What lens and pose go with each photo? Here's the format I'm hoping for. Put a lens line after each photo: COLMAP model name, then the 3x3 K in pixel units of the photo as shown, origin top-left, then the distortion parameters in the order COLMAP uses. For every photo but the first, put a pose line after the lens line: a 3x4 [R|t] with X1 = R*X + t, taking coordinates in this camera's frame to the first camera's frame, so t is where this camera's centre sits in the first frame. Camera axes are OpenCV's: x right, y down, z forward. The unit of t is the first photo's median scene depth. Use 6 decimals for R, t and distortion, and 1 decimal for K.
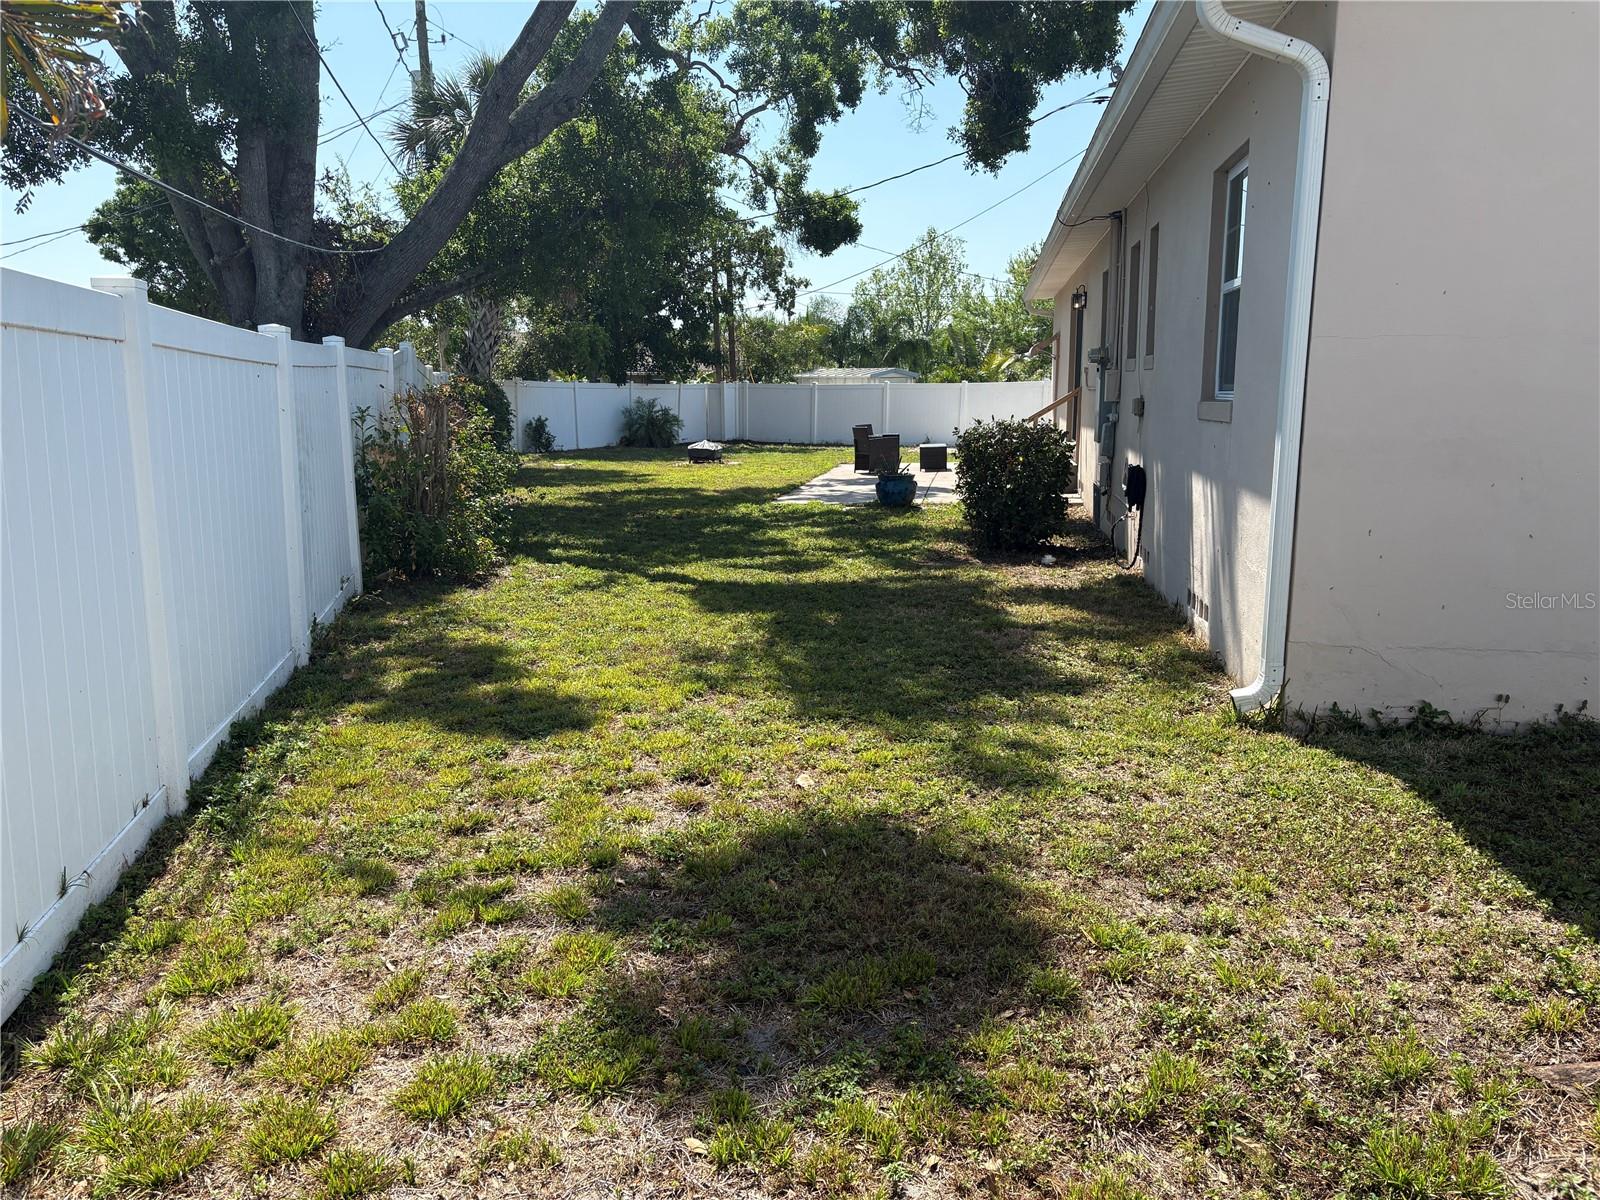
lens RADIAL K [[1205.6, 0, 806.1], [0, 1205.6, 606.9], [0, 0, 1]] dist [0.038134, -0.052333]
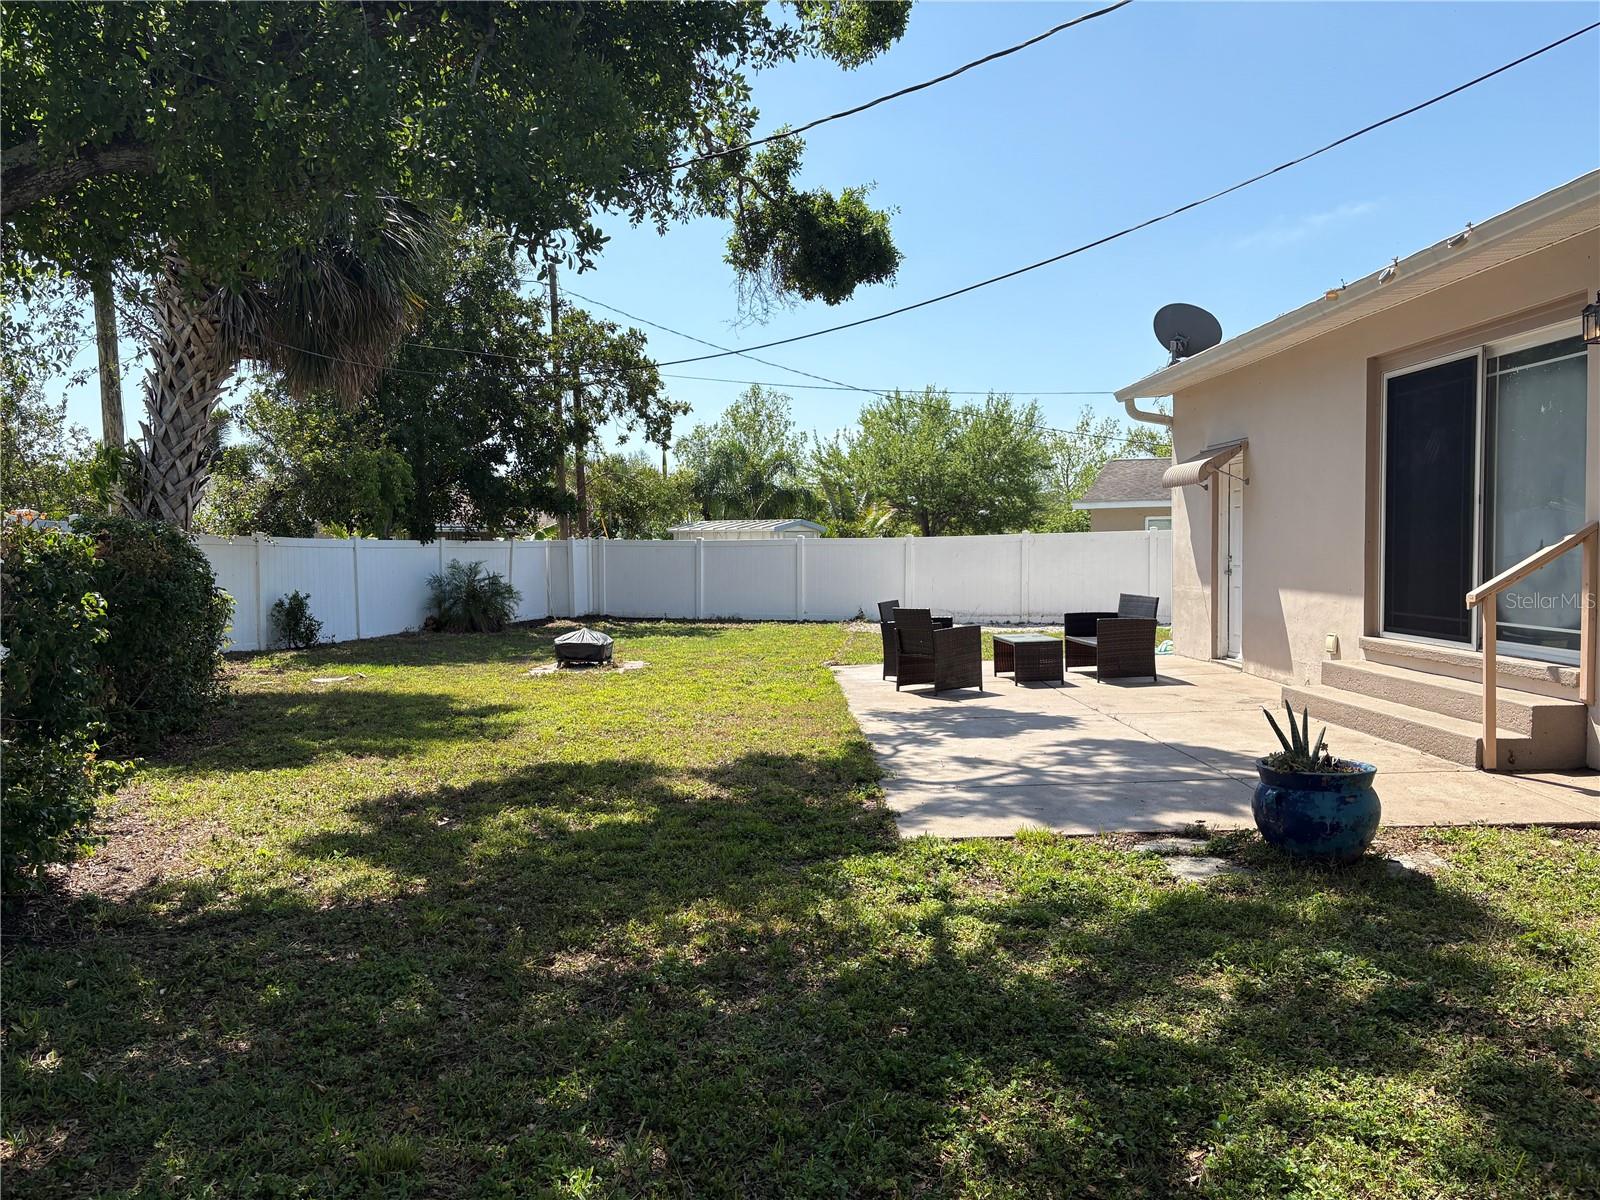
lens RADIAL K [[1205.6, 0, 834.1], [0, 1205.6, 600.7], [0, 0, 1]] dist [0.038134, -0.052333]
pose [[0.982592, -0.016656, 0.185030, -0.051346], [0.041801, 0.990256, -0.132839, -0.047786], [-0.181015, 0.138261, 0.973713, 0.279989]]
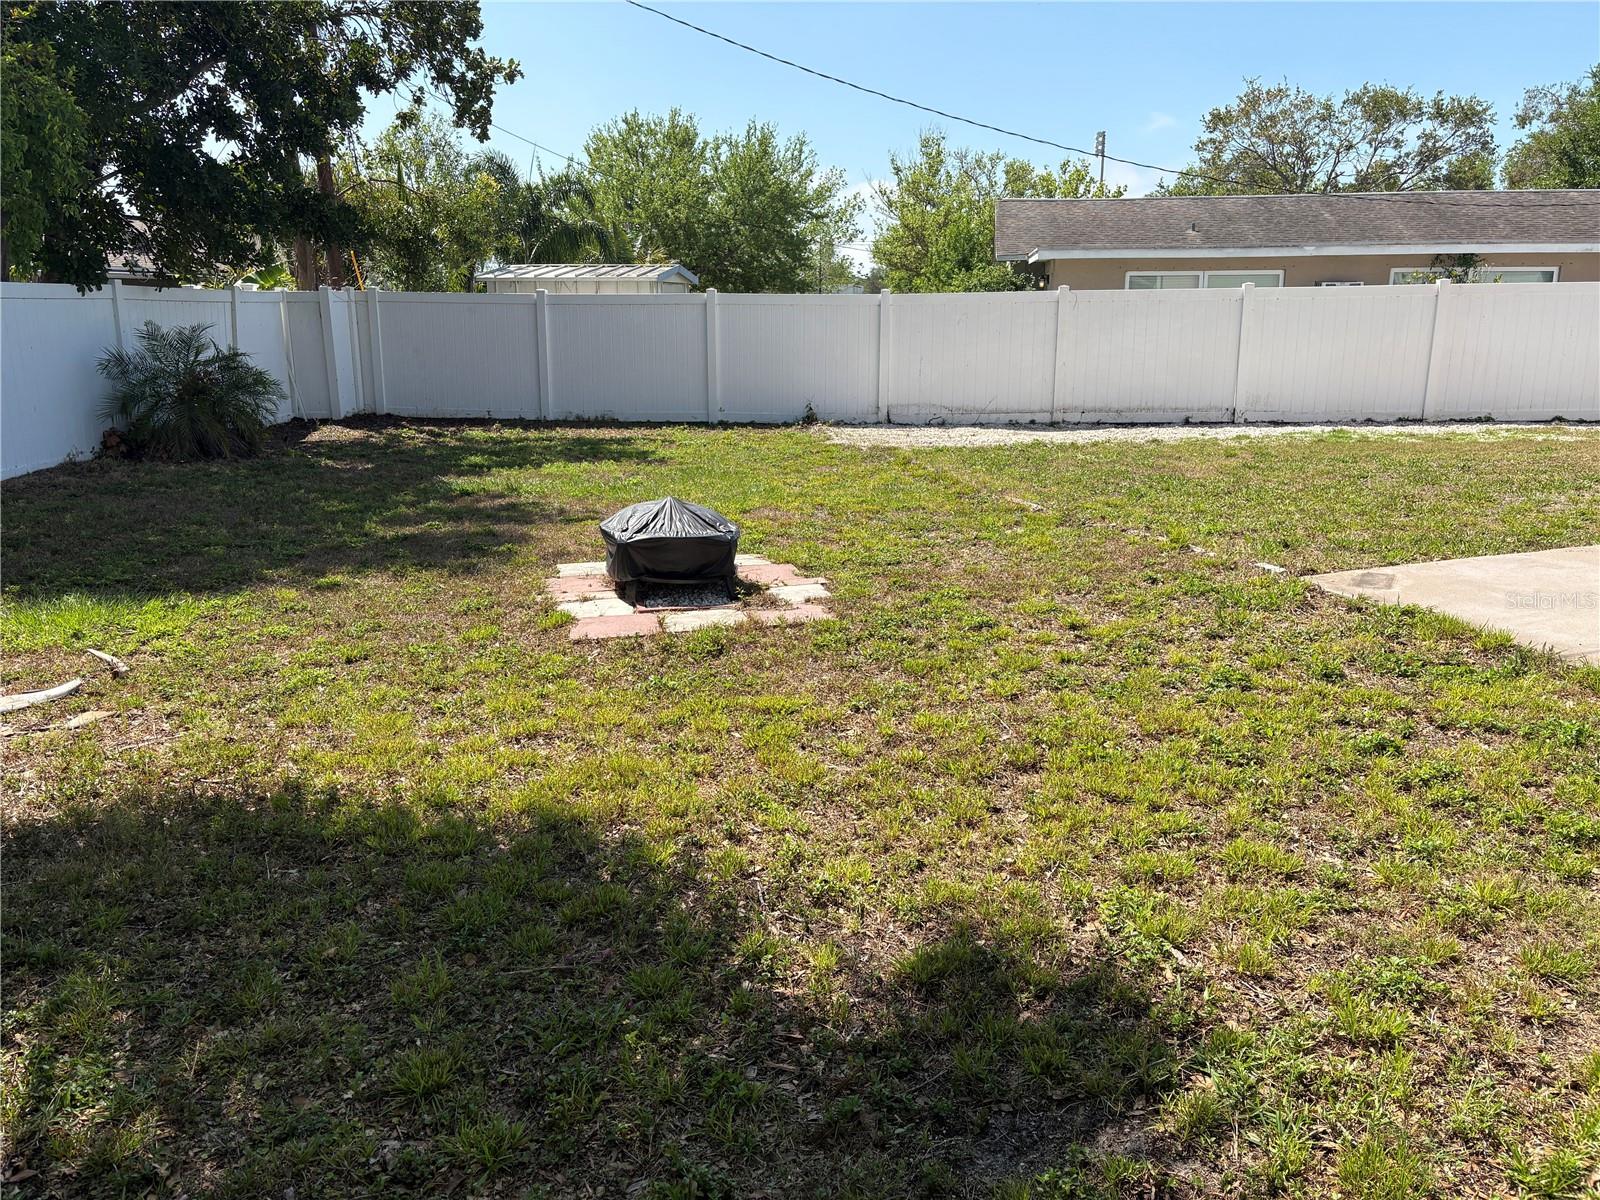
lens RADIAL K [[1205.6, 0, 804.4], [0, 1205.6, 591.6], [0, 0, 1]] dist [0.038134, -0.052333]
pose [[0.900122, -0.098425, 0.424372, -0.117658], [0.078505, 0.994843, 0.064220, -0.095302], [-0.428505, -0.024490, 0.903208, 0.549569]]
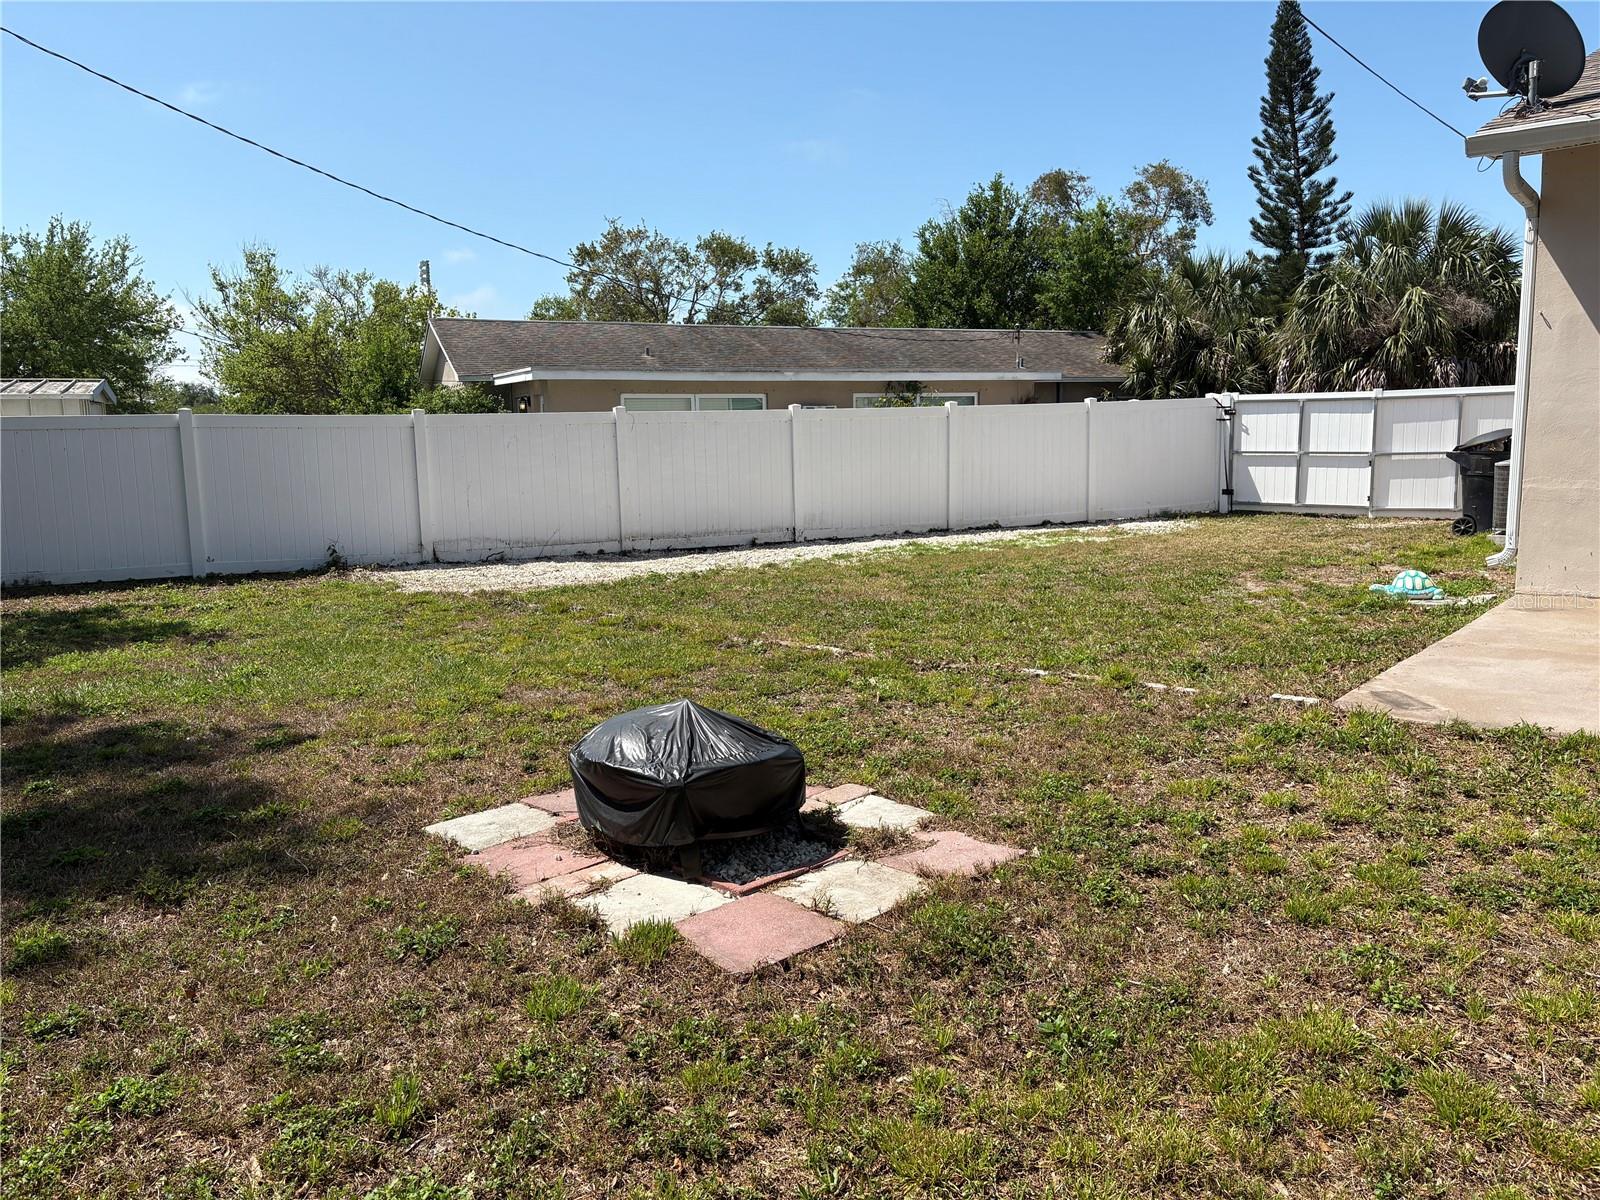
lens RADIAL K [[1205.6, 0, 805.6], [0, 1205.6, 606.1], [0, 0, 1]] dist [0.038134, -0.052333]
pose [[0.553126, -0.124151, 0.823795, -0.149407], [0.160729, 0.986159, 0.040701, -0.111241], [-0.817446, 0.109895, 0.565425, 0.640673]]
